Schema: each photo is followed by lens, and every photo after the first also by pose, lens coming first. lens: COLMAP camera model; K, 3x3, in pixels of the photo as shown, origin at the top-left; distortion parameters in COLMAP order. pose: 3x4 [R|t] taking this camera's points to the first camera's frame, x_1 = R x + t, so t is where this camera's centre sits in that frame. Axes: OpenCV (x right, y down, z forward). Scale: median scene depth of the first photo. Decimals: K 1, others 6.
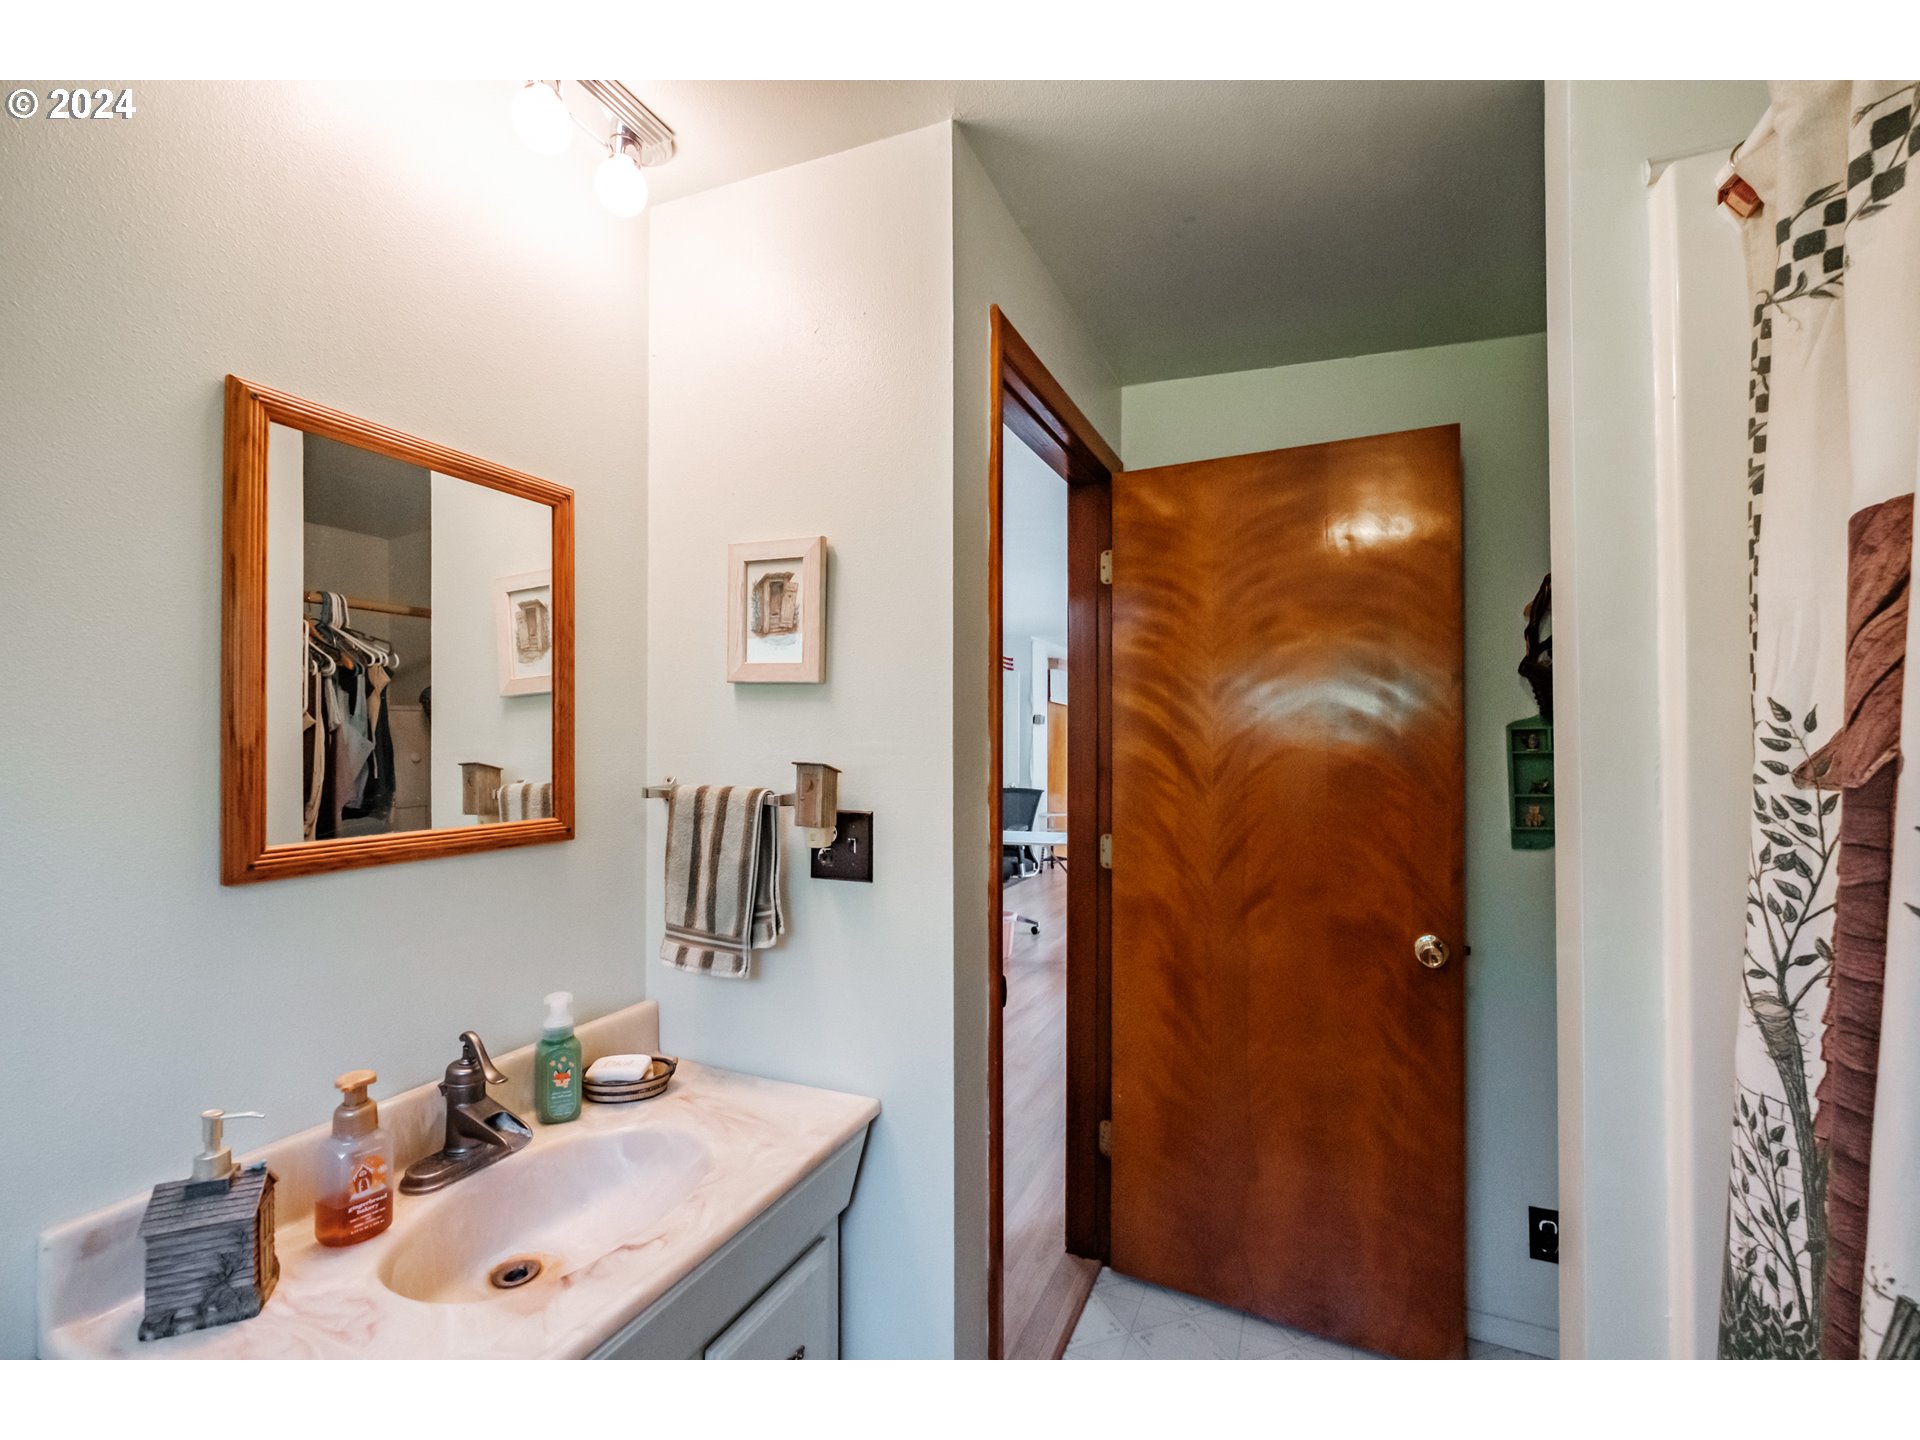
lens RADIAL K [[828.6, 0, 951.0], [0, 828.6, 724.8], [0, 0, 1]] dist [-0.001839, -0.000638]
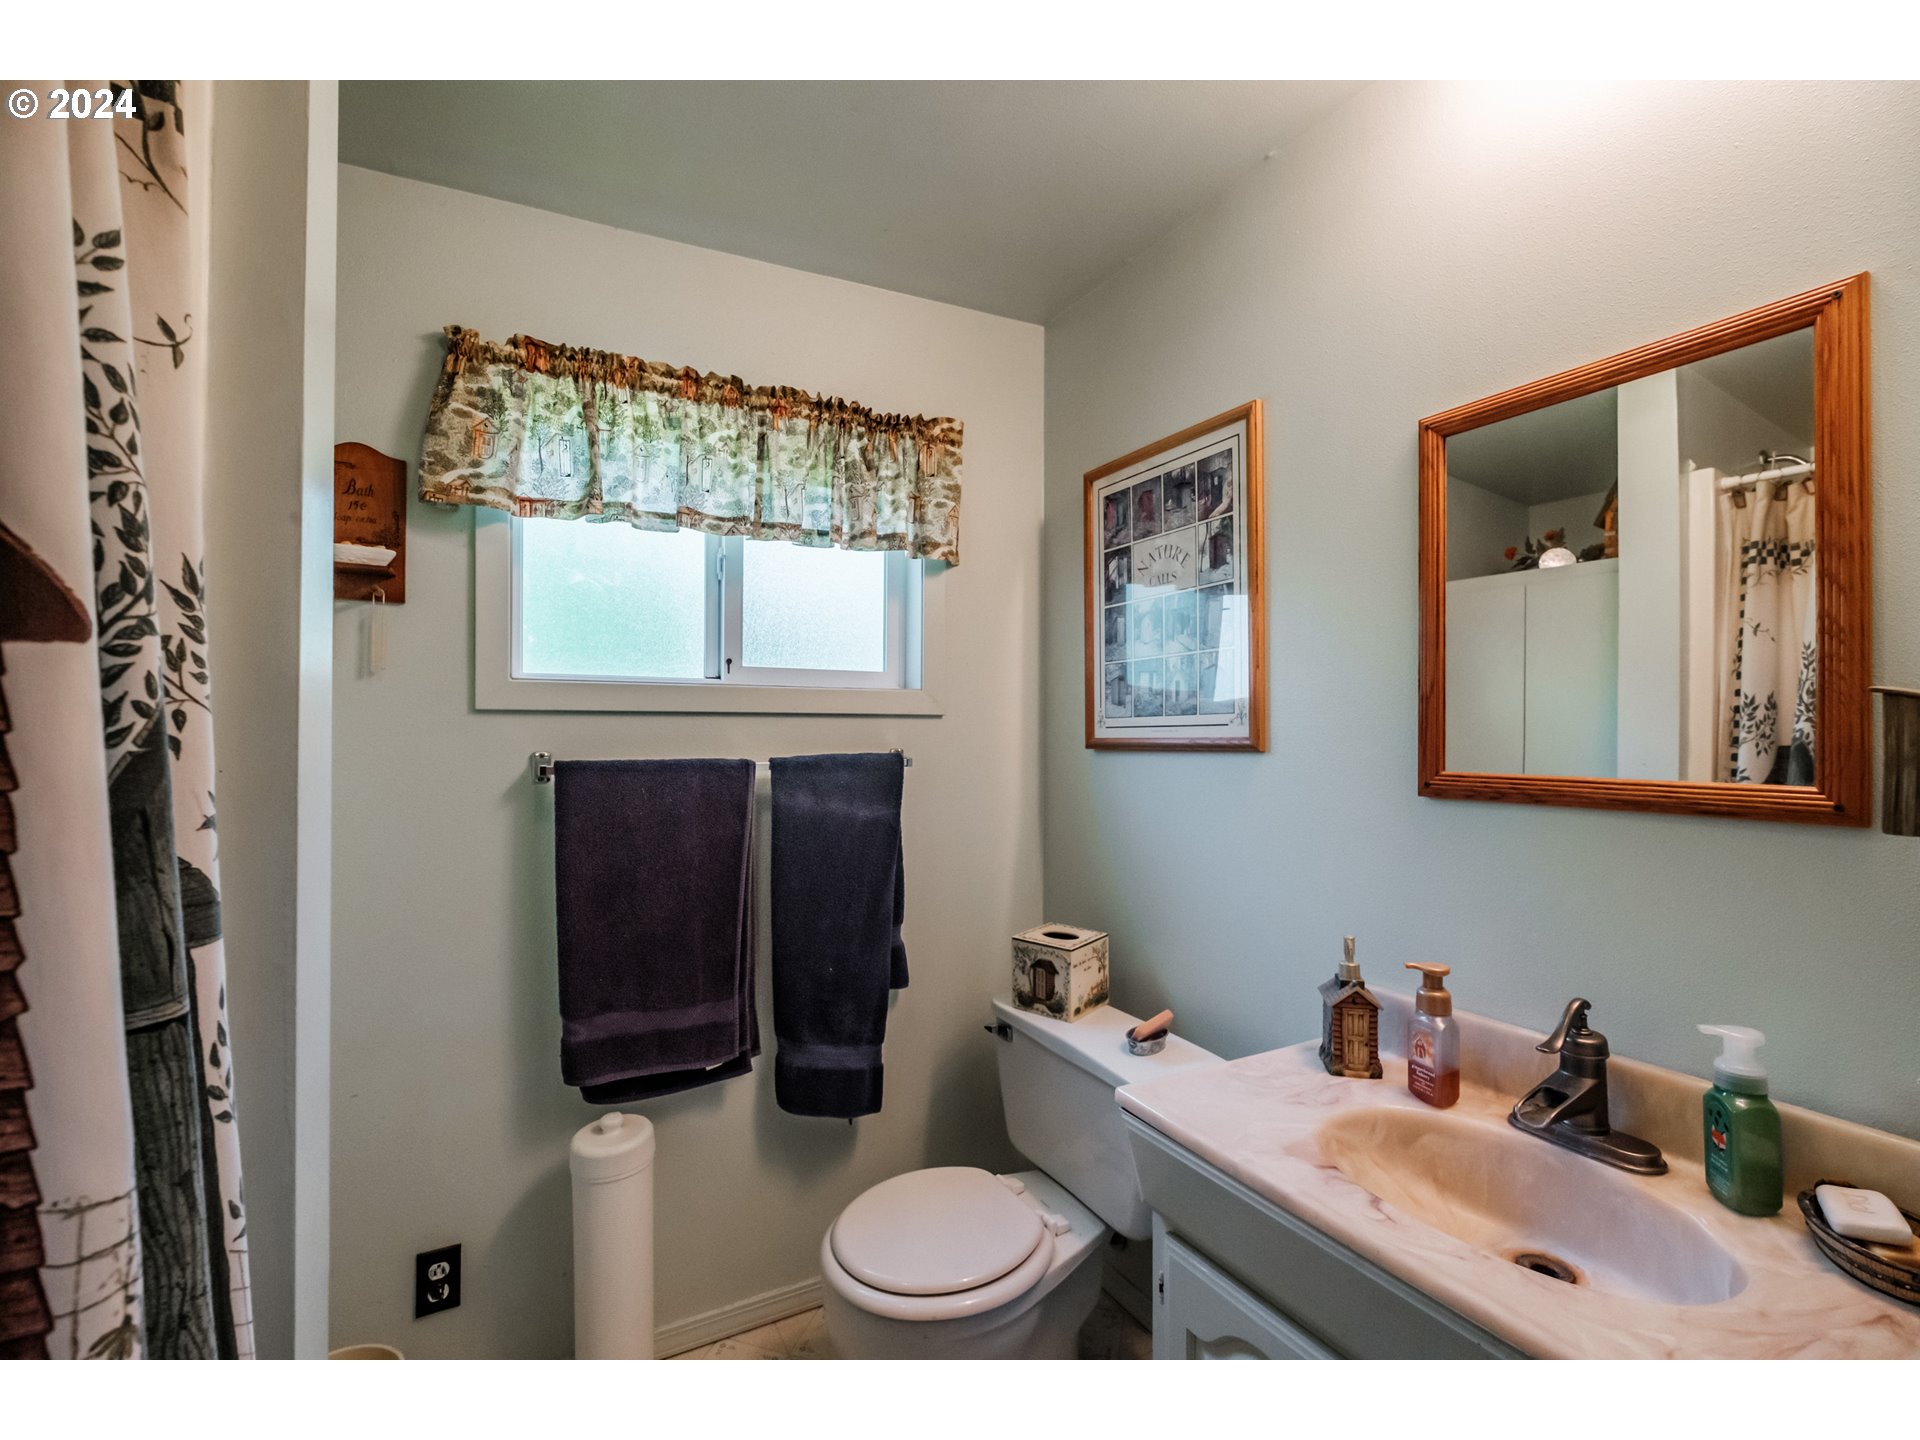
lens RADIAL K [[828.6, 0, 951.0], [0, 828.6, 724.8], [0, 0, 1]] dist [-0.001839, -0.000638]
pose [[-0.580959, -0.015676, -0.813782, 0.630037], [0.001596, 0.999791, -0.020398, 0.096887], [0.813931, -0.013149, -0.580813, 1.080036]]
